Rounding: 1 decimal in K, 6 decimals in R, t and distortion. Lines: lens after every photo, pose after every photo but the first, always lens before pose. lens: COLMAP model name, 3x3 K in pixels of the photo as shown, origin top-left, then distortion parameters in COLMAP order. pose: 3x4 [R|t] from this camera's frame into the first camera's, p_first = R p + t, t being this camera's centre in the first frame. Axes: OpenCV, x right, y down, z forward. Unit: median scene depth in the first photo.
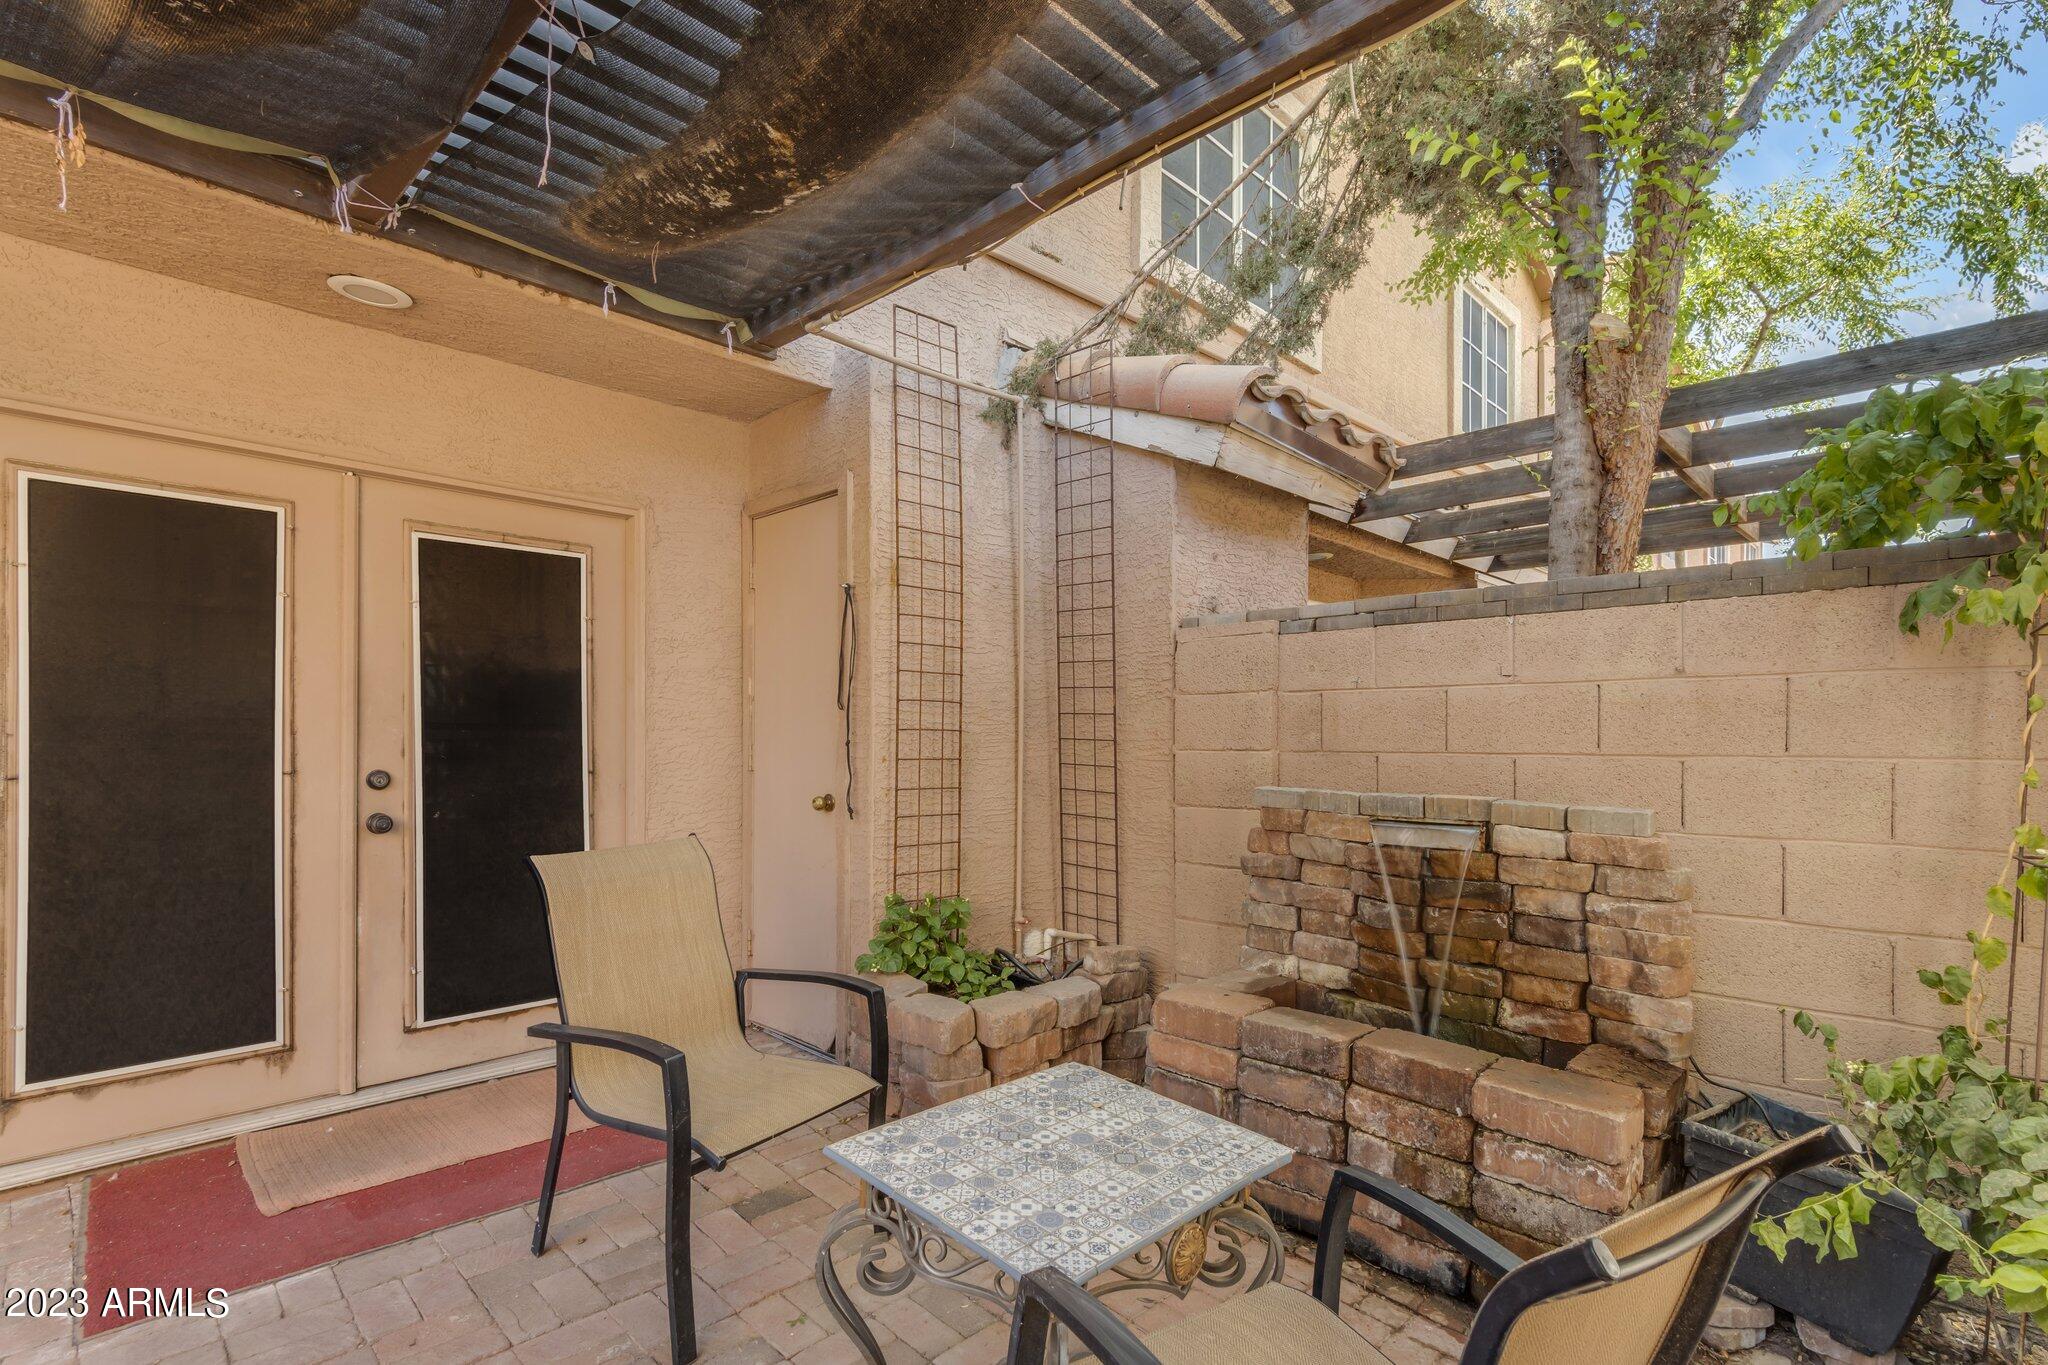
lens RADIAL K [[970.1, 0, 1019.6], [0, 970.1, 739.6], [0, 0, 1]] dist [0.001830, 0.000302]
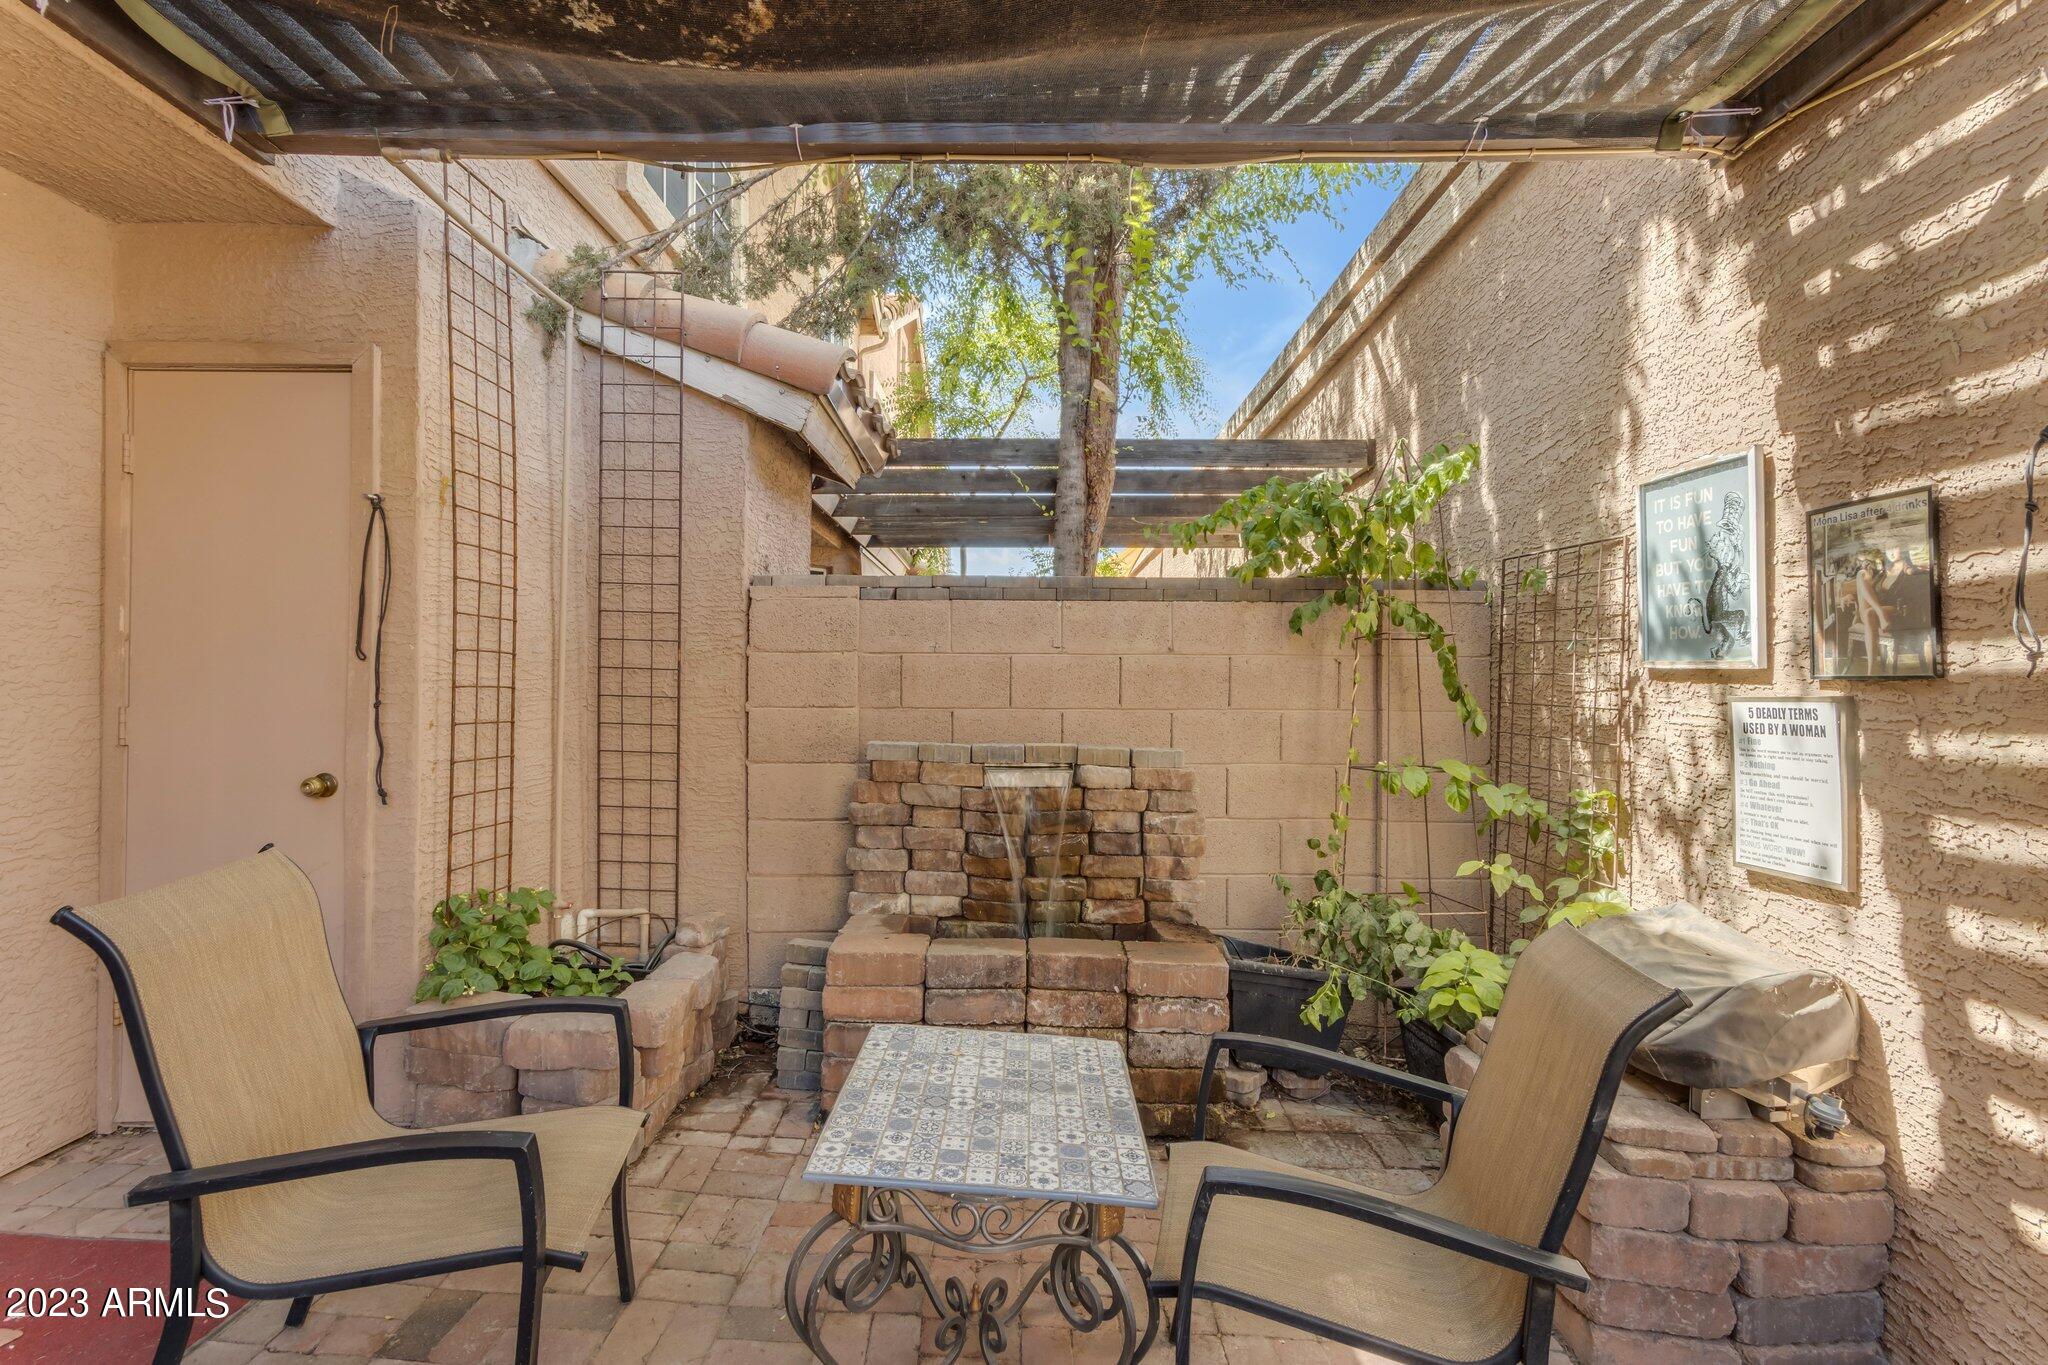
lens RADIAL K [[942.1, 0, 1016.7], [0, 942.1, 681.0], [0, 0, 1]] dist [0.001165, 0.001352]
pose [[0.716420, 0.006183, 0.697642, -0.391354], [-0.003194, 0.999979, -0.005582, -0.014632], [-0.697662, 0.001771, 0.716425, 0.146192]]
